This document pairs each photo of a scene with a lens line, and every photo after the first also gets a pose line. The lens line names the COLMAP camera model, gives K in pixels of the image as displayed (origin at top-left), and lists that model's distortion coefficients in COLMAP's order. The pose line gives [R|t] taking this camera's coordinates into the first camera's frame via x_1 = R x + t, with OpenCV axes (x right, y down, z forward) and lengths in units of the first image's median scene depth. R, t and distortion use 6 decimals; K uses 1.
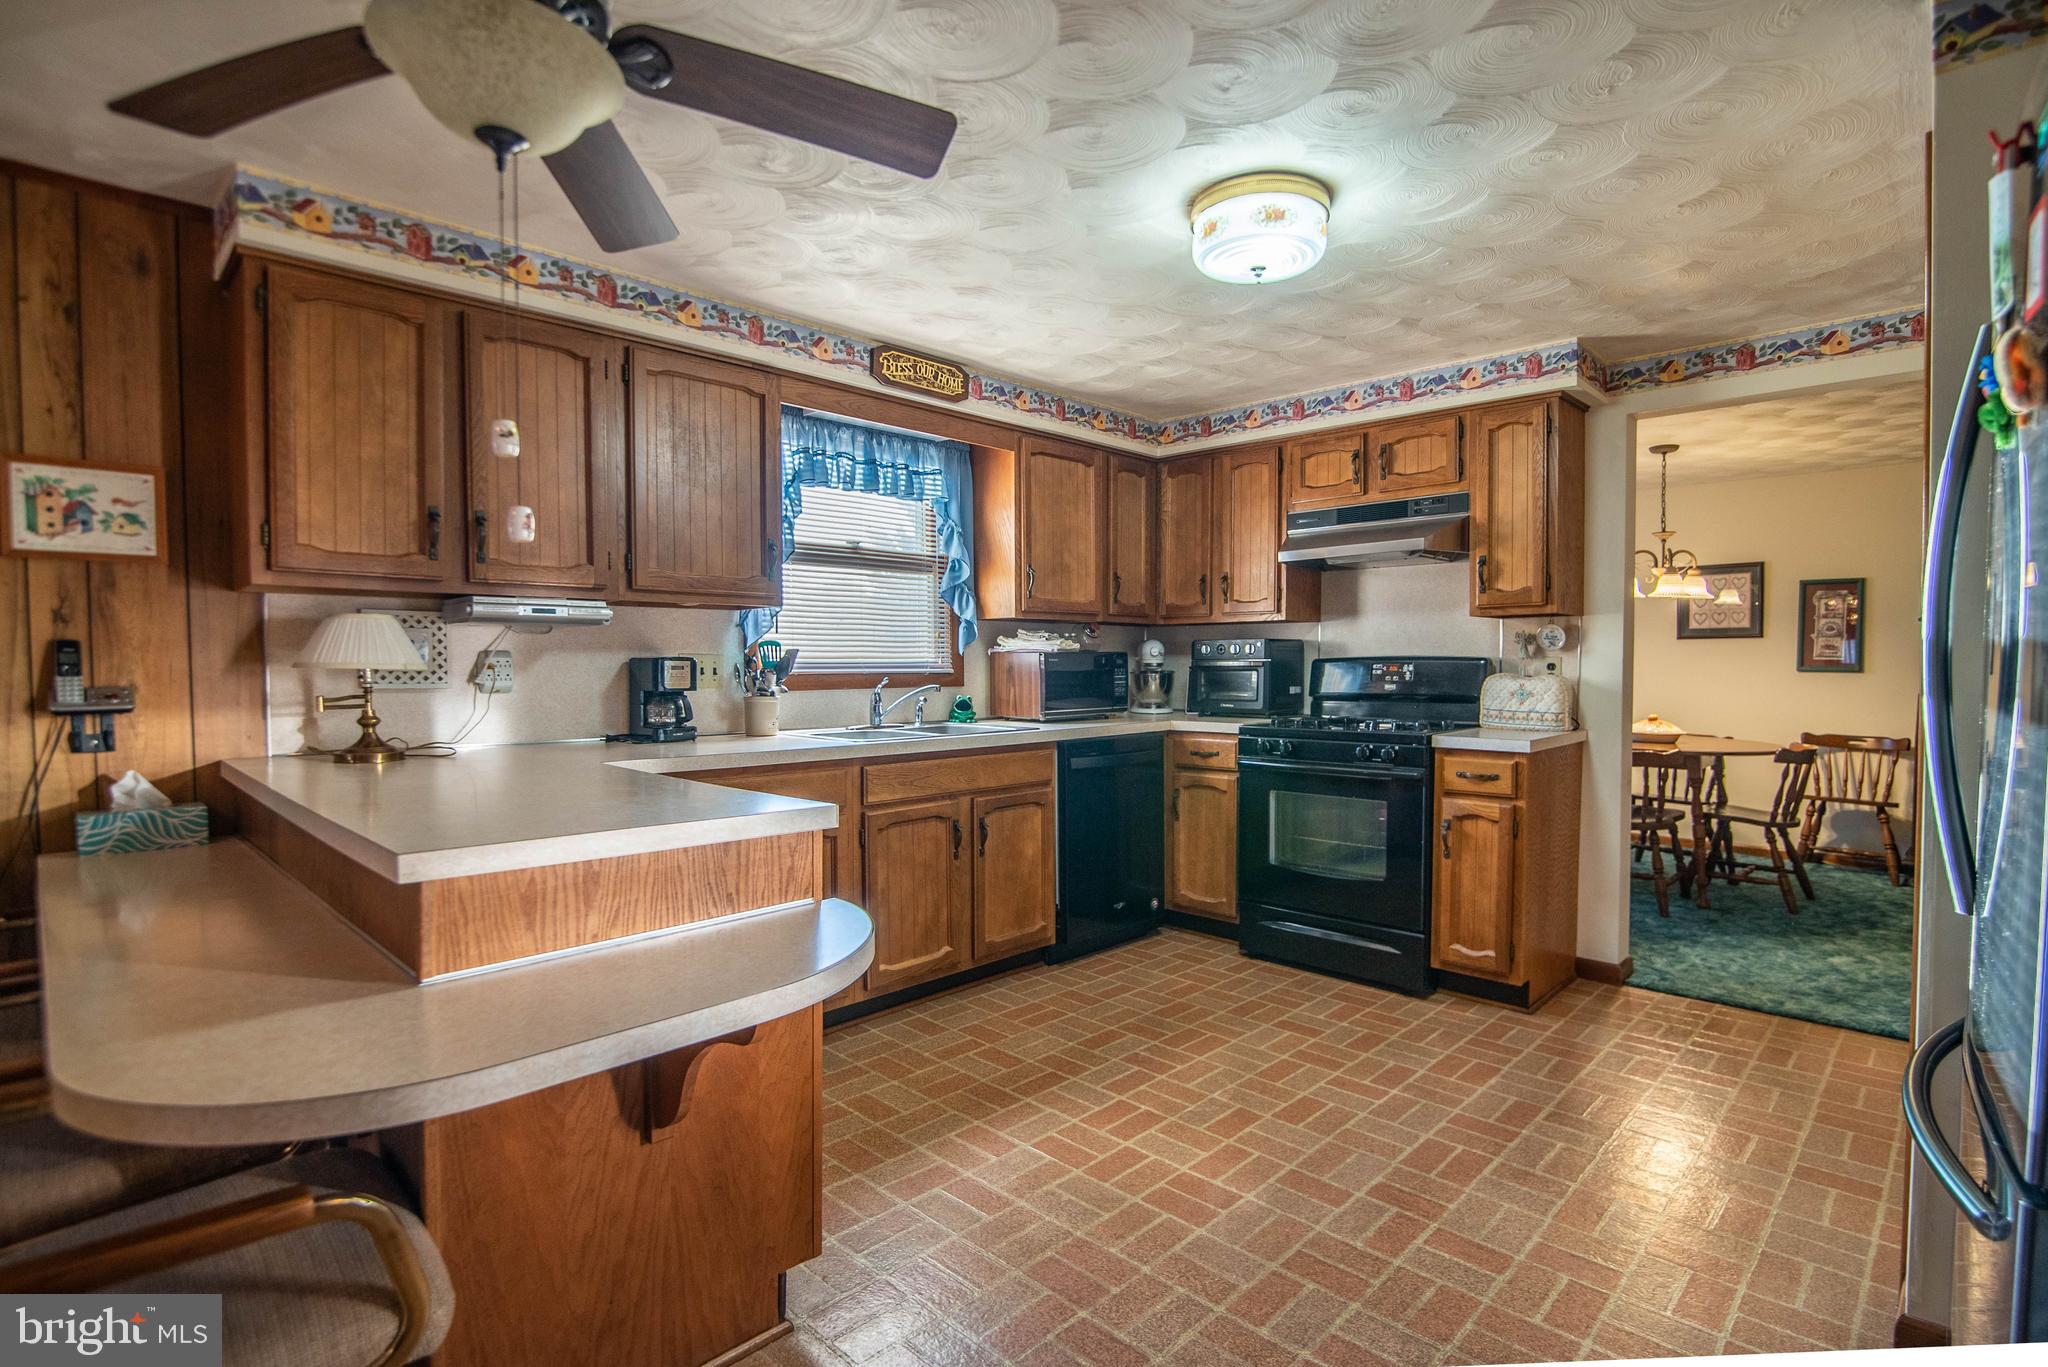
lens RADIAL K [[988.8, 0, 1060.6], [0, 988.8, 703.4], [0, 0, 1]] dist [-0.021808, 0.000913]
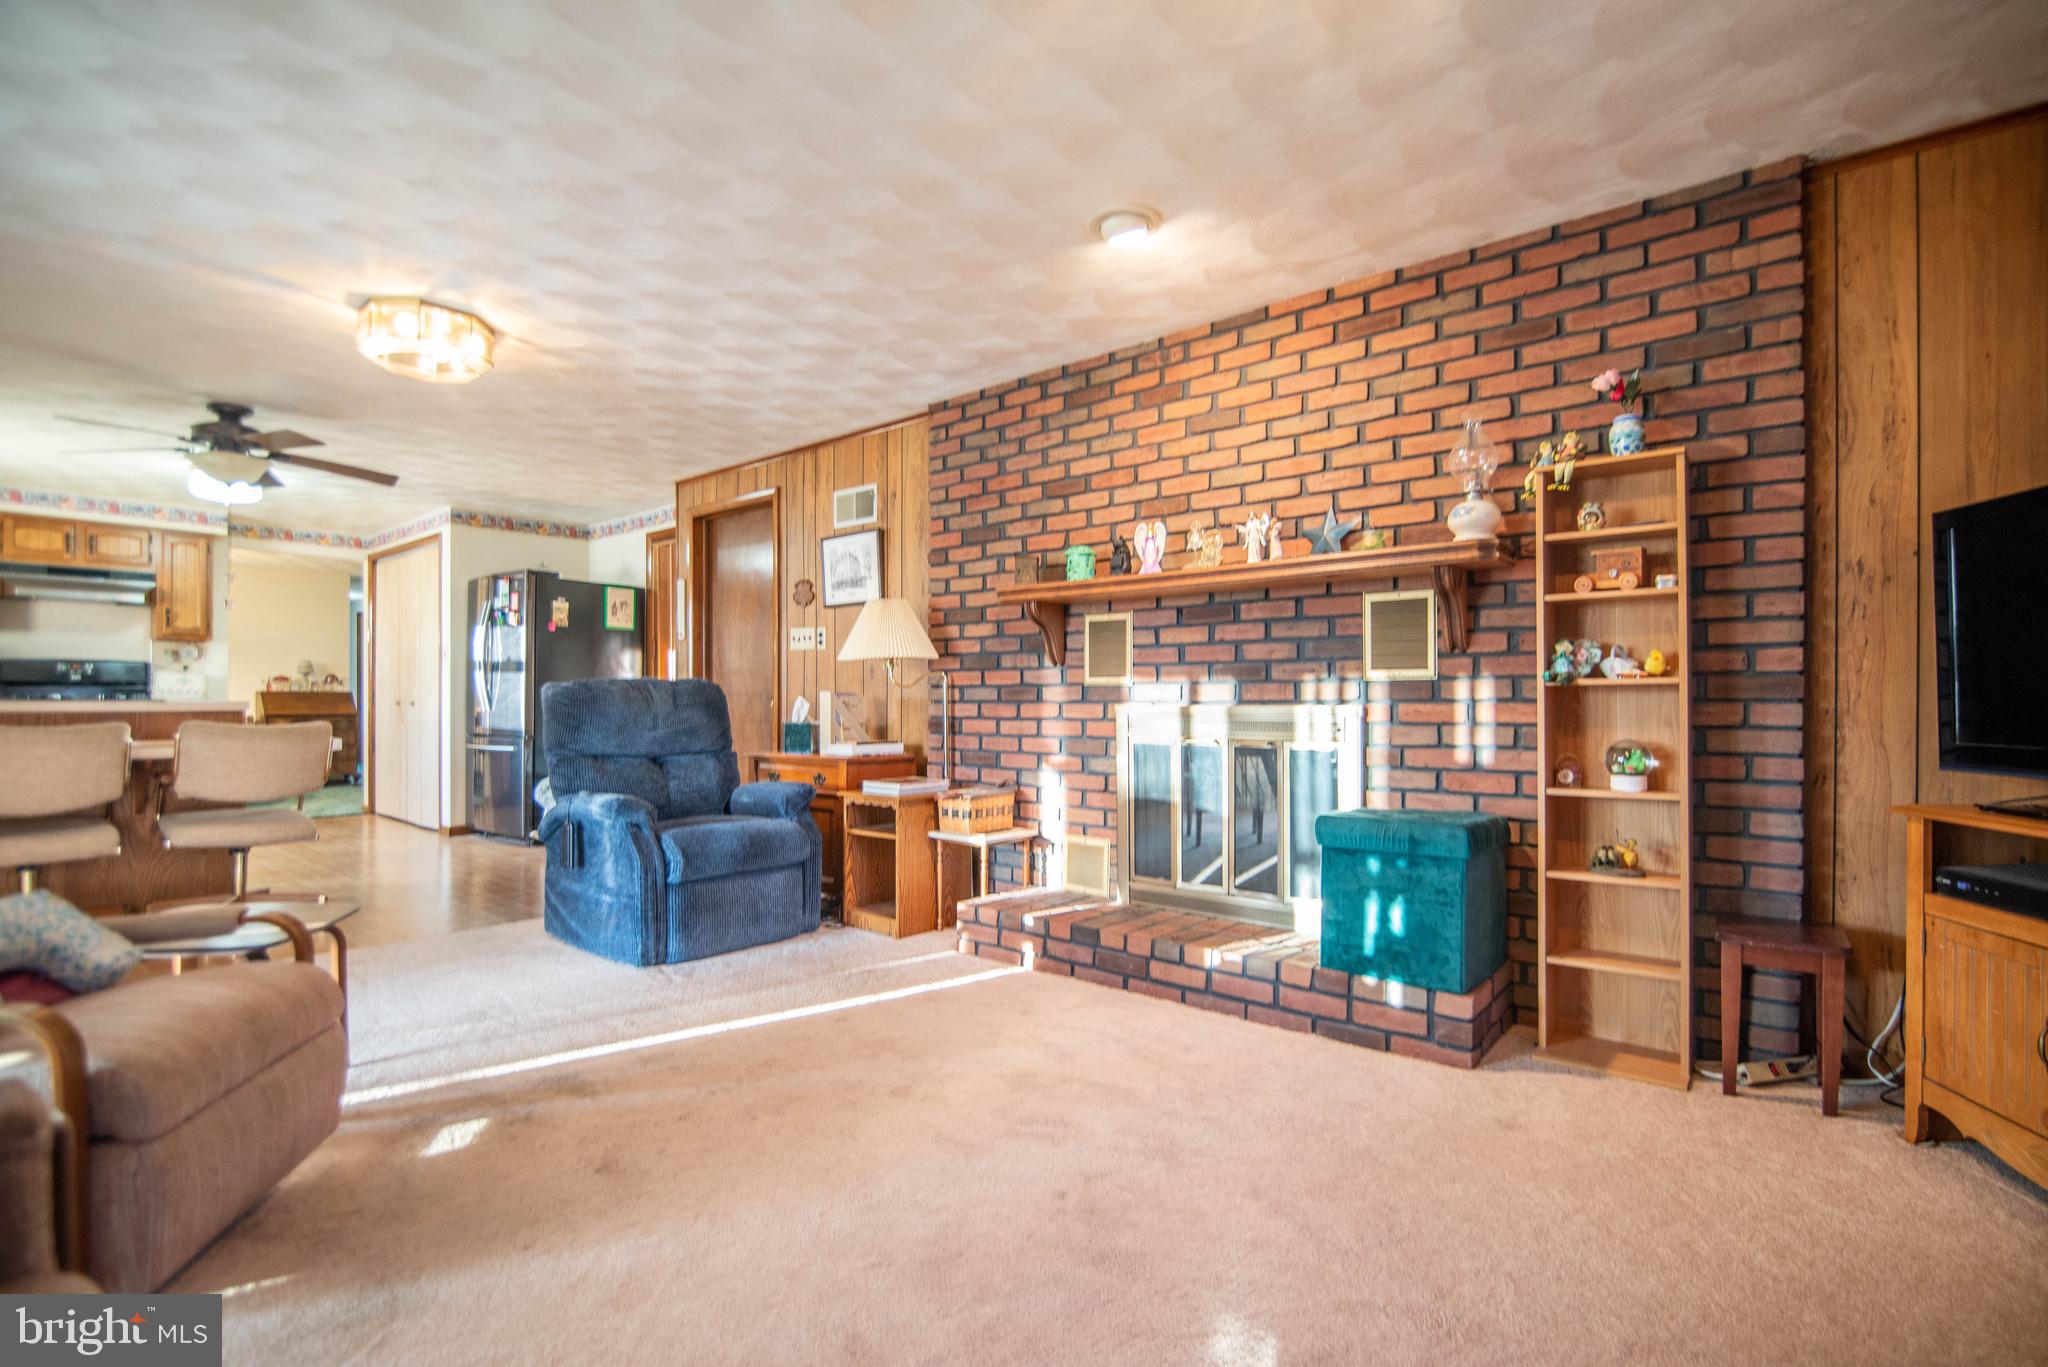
lens RADIAL K [[944.8, 0, 1030.8], [0, 944.8, 696.8], [0, 0, 1]] dist [-0.019030, 0.001161]
pose [[-0.061503, 0.004005, 0.998099, -1.439299], [0.037998, 0.999276, -0.001668, 0.086503], [-0.997383, 0.037824, -0.061610, -0.538101]]
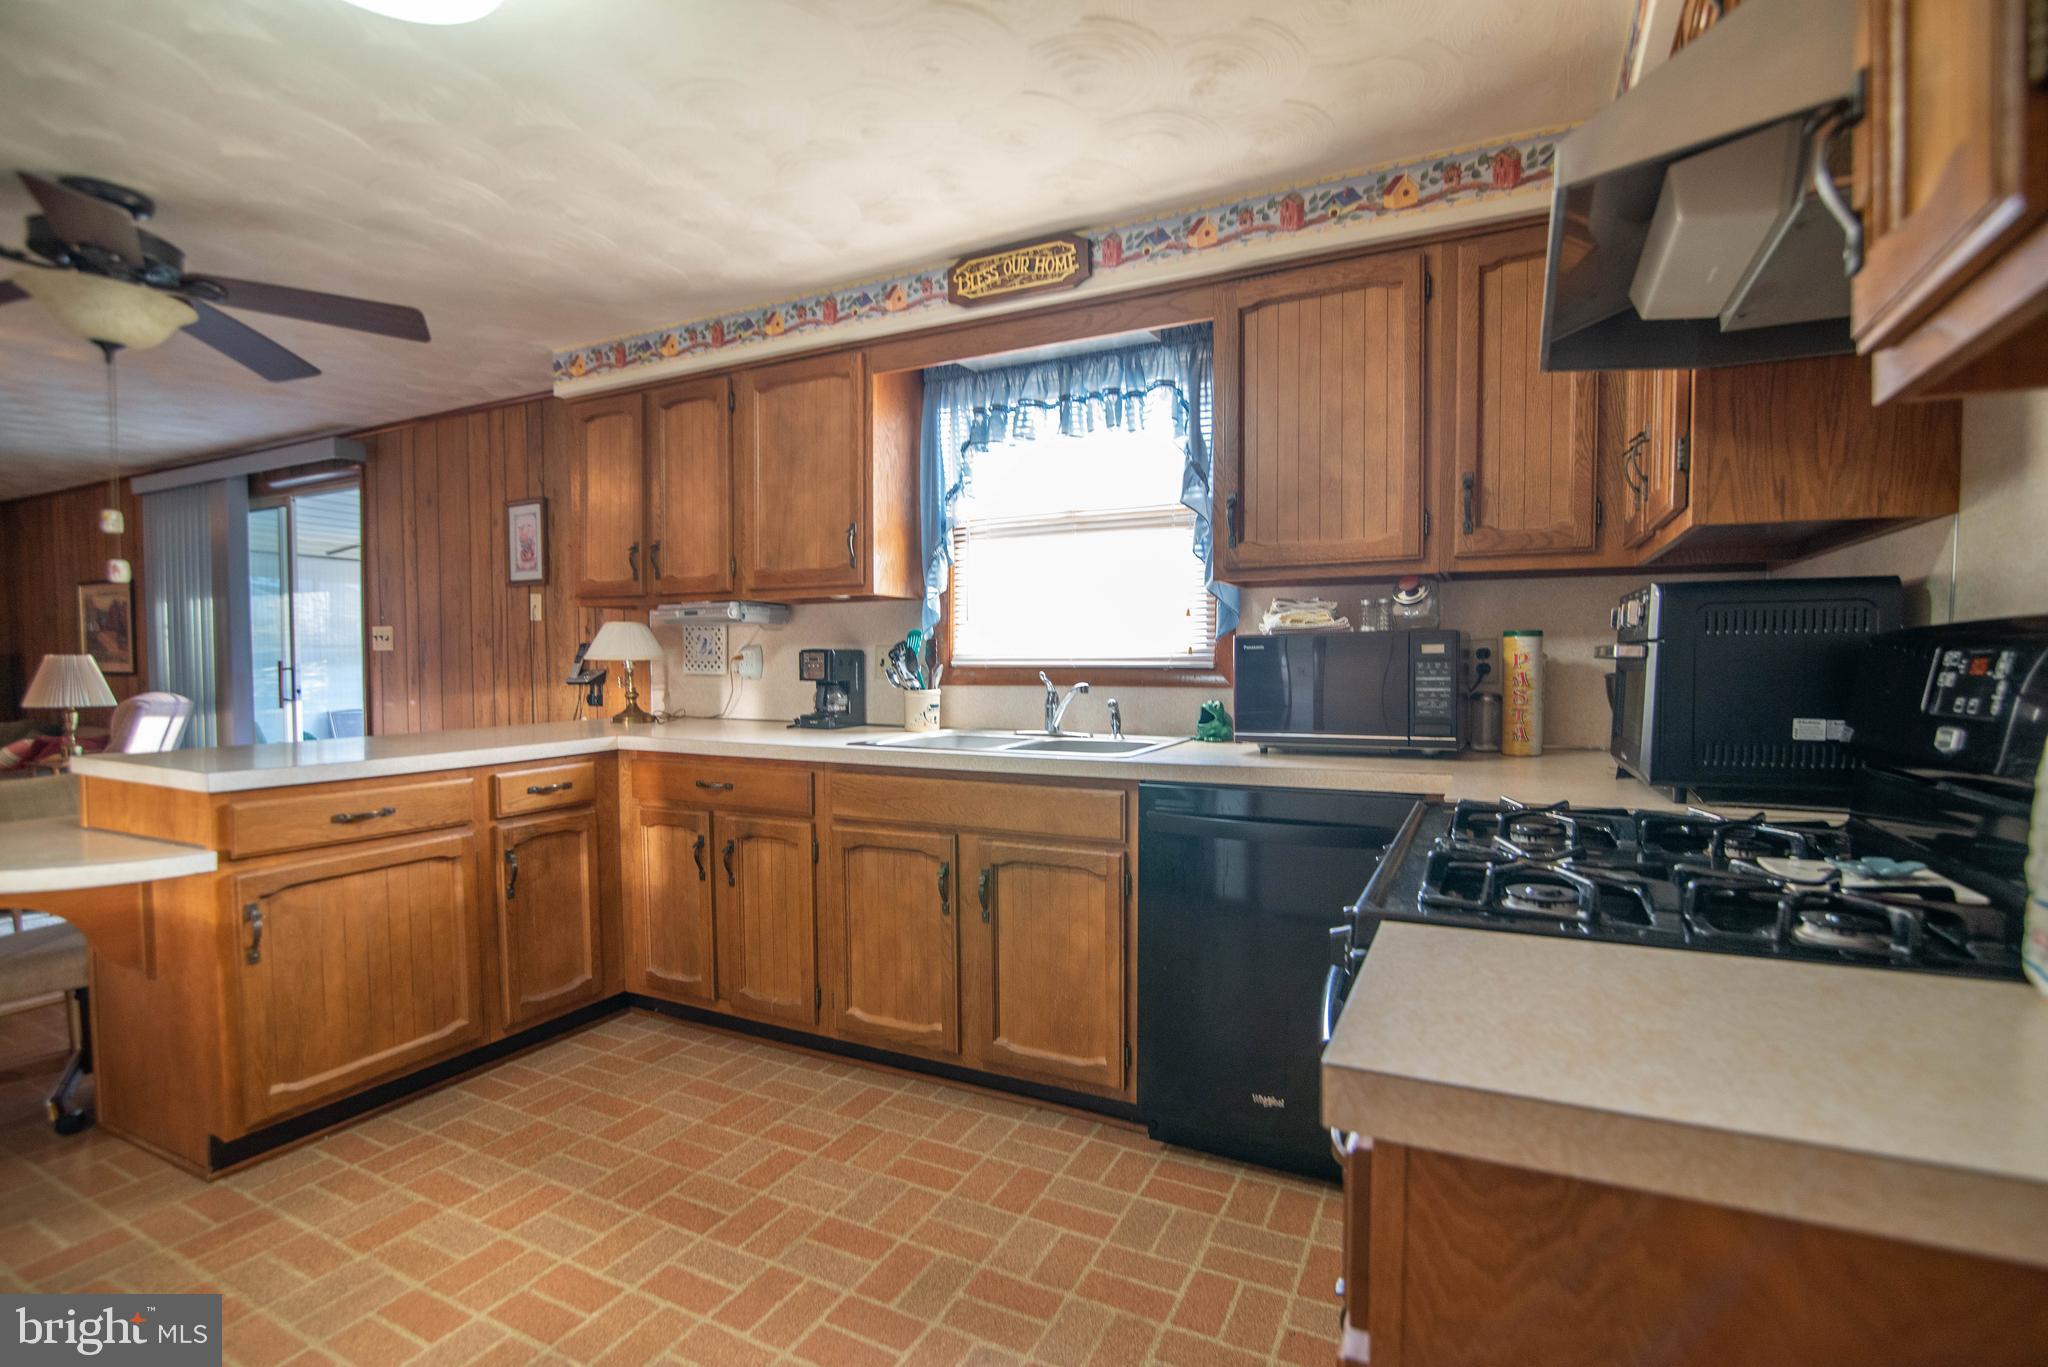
lens RADIAL K [[944.8, 0, 1034.4], [0, 944.8, 697.5], [0, 0, 1]] dist [-0.019030, 0.001161]
pose [[0.292644, 0.038959, -0.955427, 0.547345], [-0.037202, 0.998877, 0.029336, -0.028170], [0.955497, 0.026959, 0.293765, 0.783072]]
